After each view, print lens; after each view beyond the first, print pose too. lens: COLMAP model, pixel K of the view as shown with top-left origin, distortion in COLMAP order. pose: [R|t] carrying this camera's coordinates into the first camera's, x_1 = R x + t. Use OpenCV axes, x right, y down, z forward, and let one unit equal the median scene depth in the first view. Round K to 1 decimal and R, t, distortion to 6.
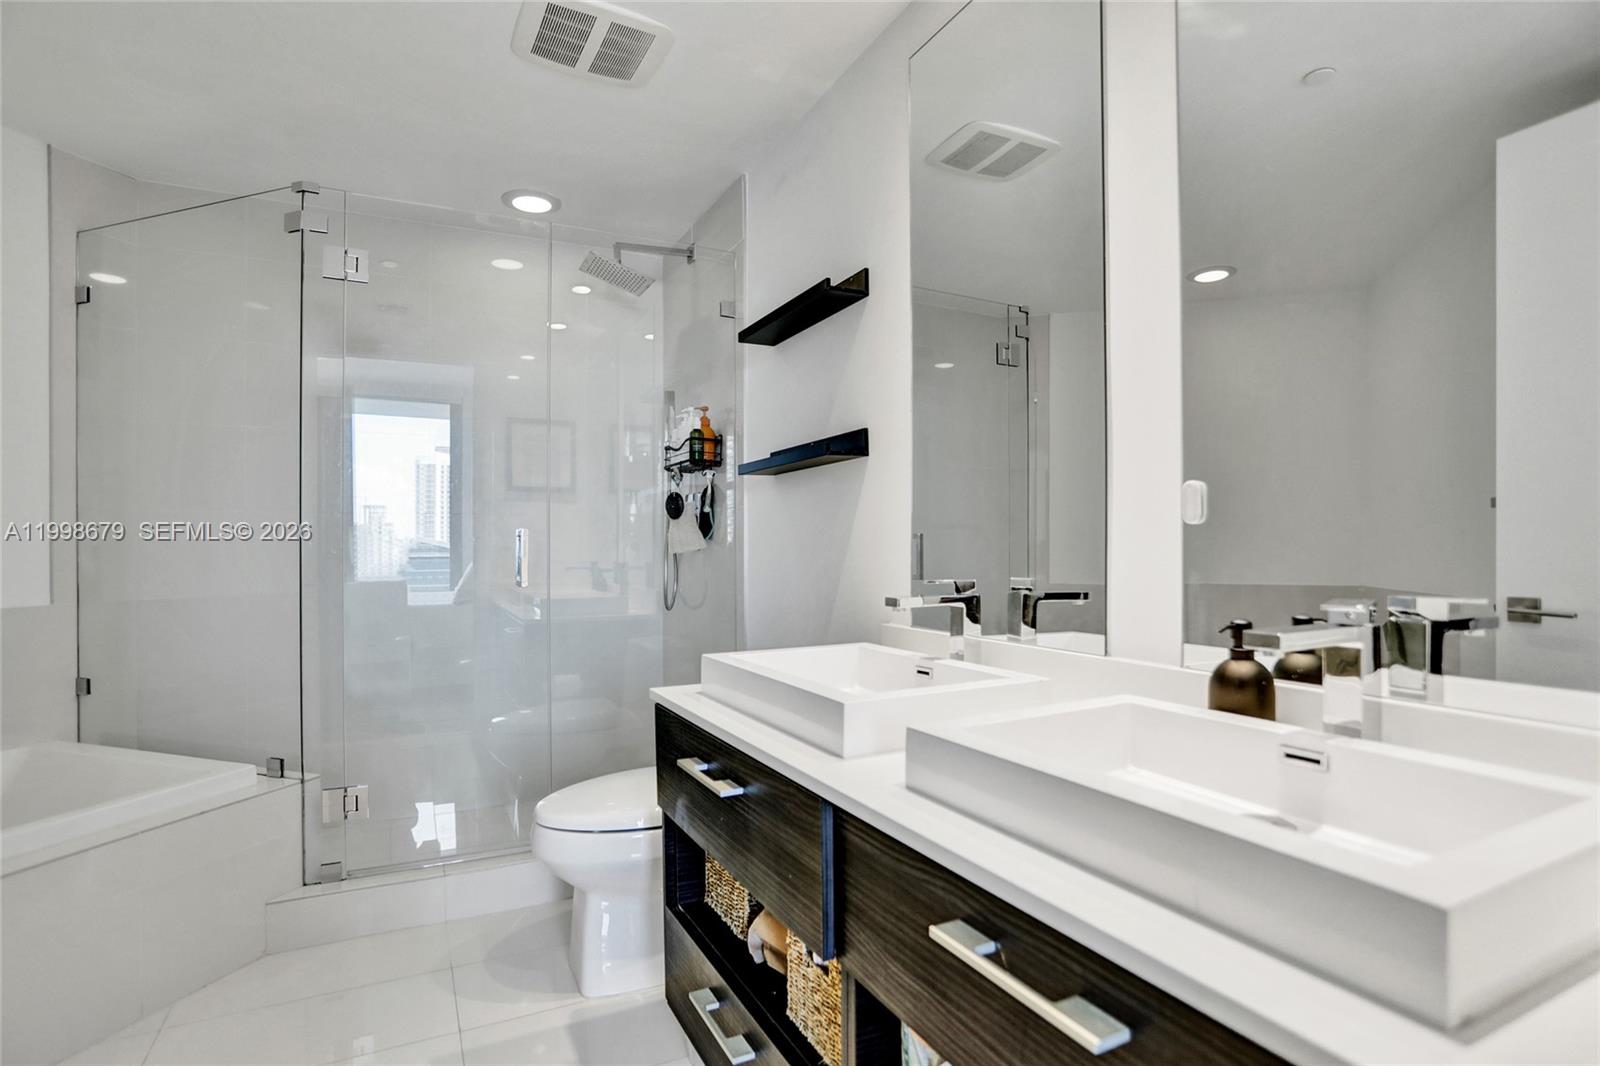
lens RADIAL K [[781.2, 0, 798.0], [0, 781.2, 542.9], [0, 0, 1]] dist [-0.065622, 0.025611]
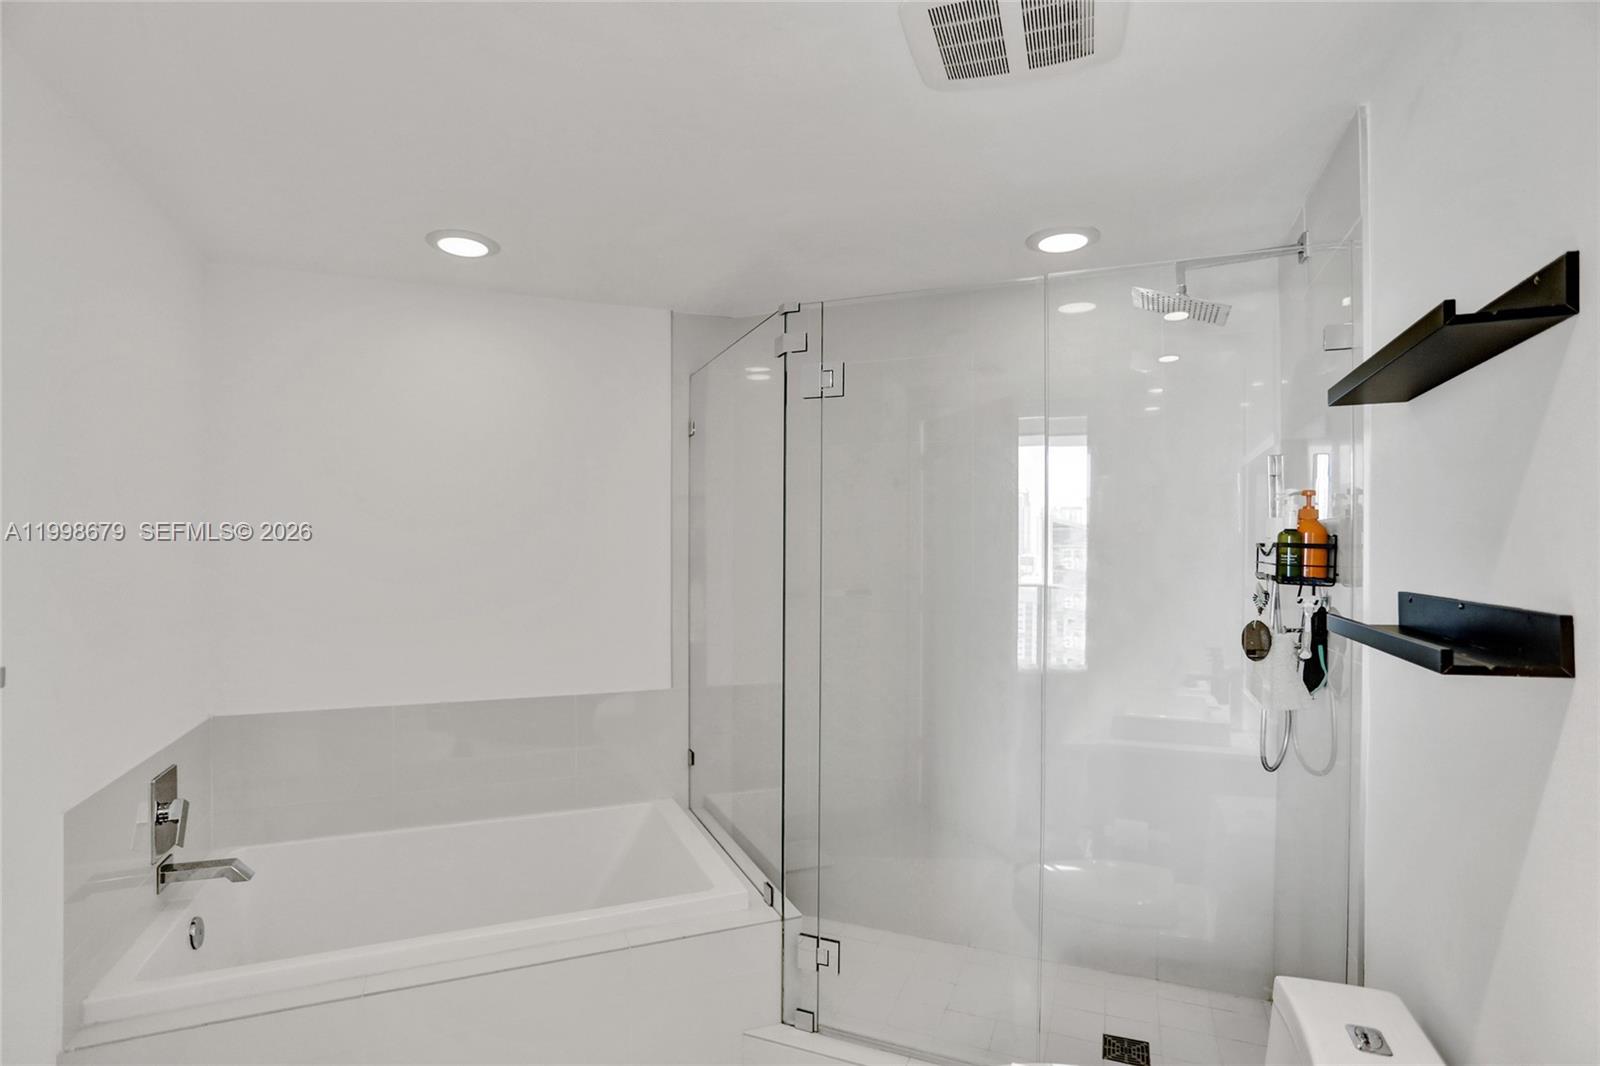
lens RADIAL K [[794.1, 0, 796.0], [0, 794.1, 545.4], [0, 0, 1]] dist [-0.076442, 0.037412]
pose [[0.647523, 0.007850, -0.762006, 0.094265], [-0.008055, 0.999962, 0.003456, -0.132089], [0.762004, 0.003900, 0.647561, 0.275313]]
